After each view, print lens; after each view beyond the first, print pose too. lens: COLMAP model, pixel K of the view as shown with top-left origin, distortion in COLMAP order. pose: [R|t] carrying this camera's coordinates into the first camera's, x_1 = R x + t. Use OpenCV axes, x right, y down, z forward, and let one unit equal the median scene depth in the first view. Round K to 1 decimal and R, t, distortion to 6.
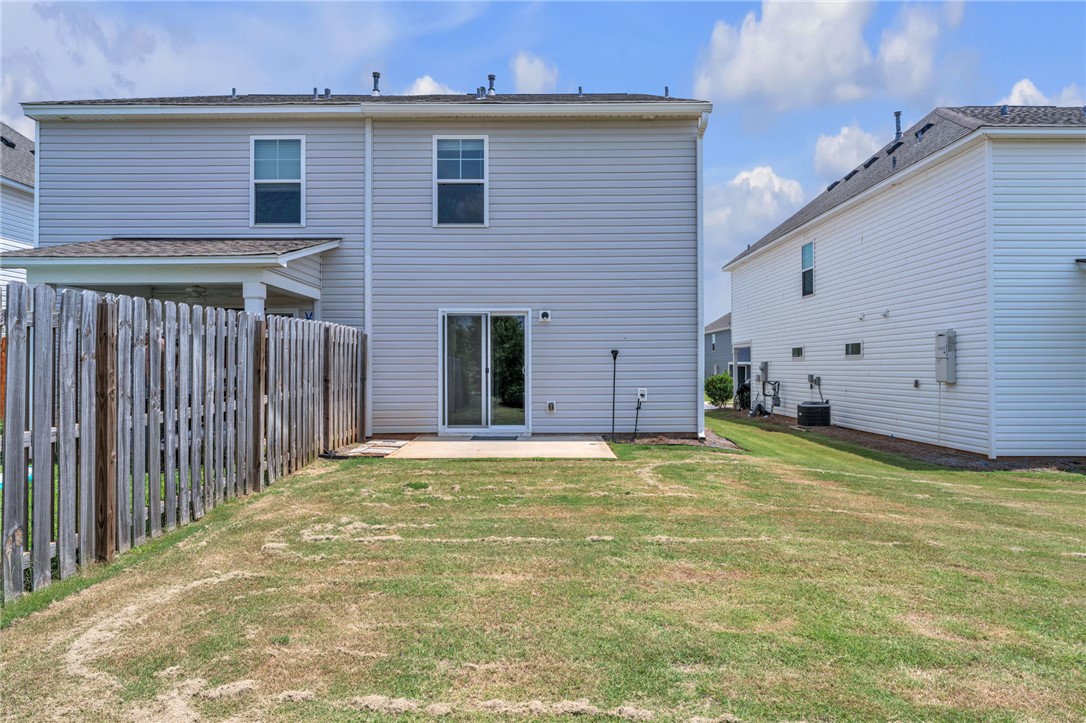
lens RADIAL K [[685.8, 0, 543.0], [0, 685.8, 361.5], [0, 0, 1]] dist [-0.002765, -0.000959]
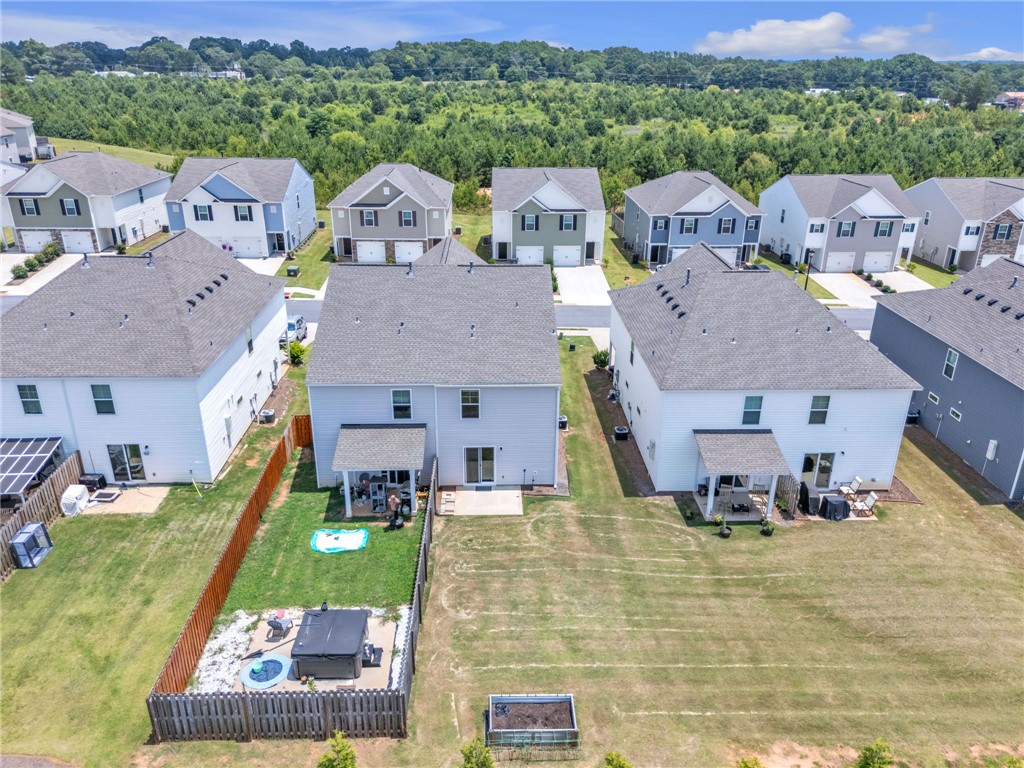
lens RADIAL K [[757.5, 0, 512.0], [0, 757.5, 384.0], [0, 0, 1]] dist [0.054234, -0.041126]
pose [[0.999682, -0.002141, 0.025130, -0.064505], [-0.008133, 0.915794, 0.401565, -3.226046], [-0.023873, -0.401641, 0.915486, -3.579640]]
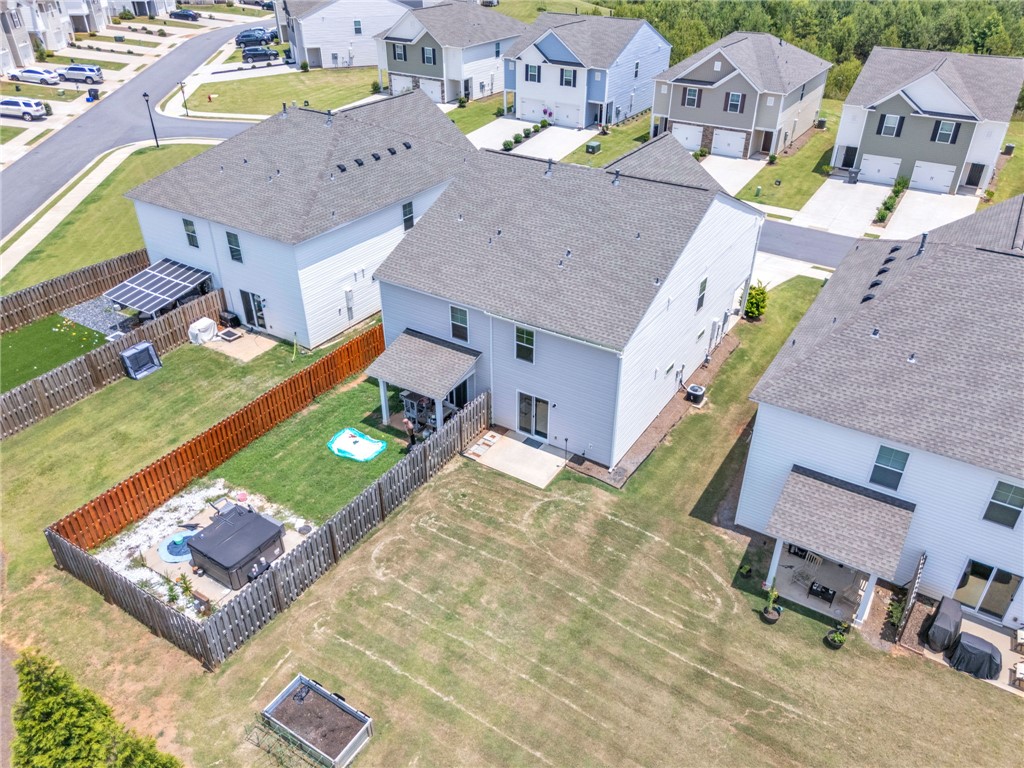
lens RADIAL K [[757.5, 0, 512.0], [0, 757.5, 384.0], [0, 0, 1]] dist [0.054234, -0.041126]
pose [[0.839583, 0.291353, -0.458491, 2.161891], [0.004818, 0.839980, 0.542596, -3.172526], [0.543210, -0.457764, 0.703829, -1.768609]]
